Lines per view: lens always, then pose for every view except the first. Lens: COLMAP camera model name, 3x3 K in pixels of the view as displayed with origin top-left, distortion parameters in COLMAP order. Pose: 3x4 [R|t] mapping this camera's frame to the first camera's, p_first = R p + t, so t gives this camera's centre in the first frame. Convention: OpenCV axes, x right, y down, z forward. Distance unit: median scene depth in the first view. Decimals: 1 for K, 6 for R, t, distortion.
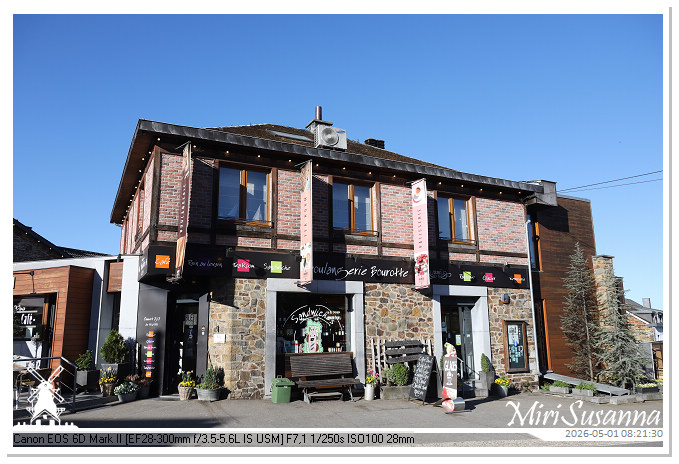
lens RADIAL K [[541.1, 0, 339.5], [0, 541.1, 232.0], [0, 0, 1]] dist [0.053305, 0.003441]
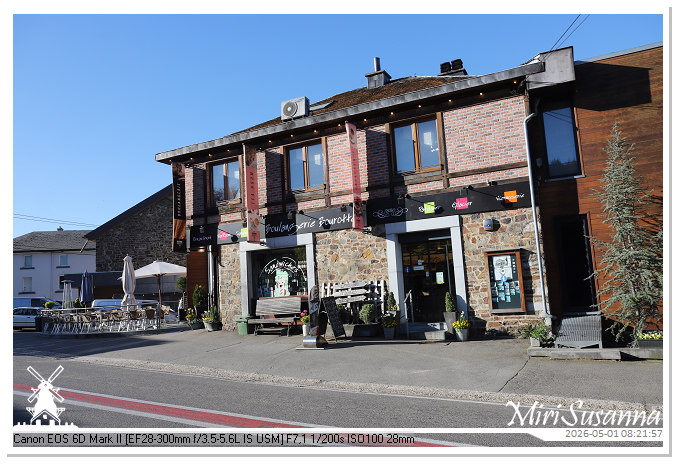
lens RADIAL K [[541.1, 0, 339.5], [0, 541.1, 232.0], [0, 0, 1]] dist [0.053305, 0.003441]
pose [[0.547970, -0.114572, -0.828614, 1.004860], [0.204922, 0.978778, 0.000182, 0.102343], [0.811009, -0.169901, 0.559820, 0.428744]]
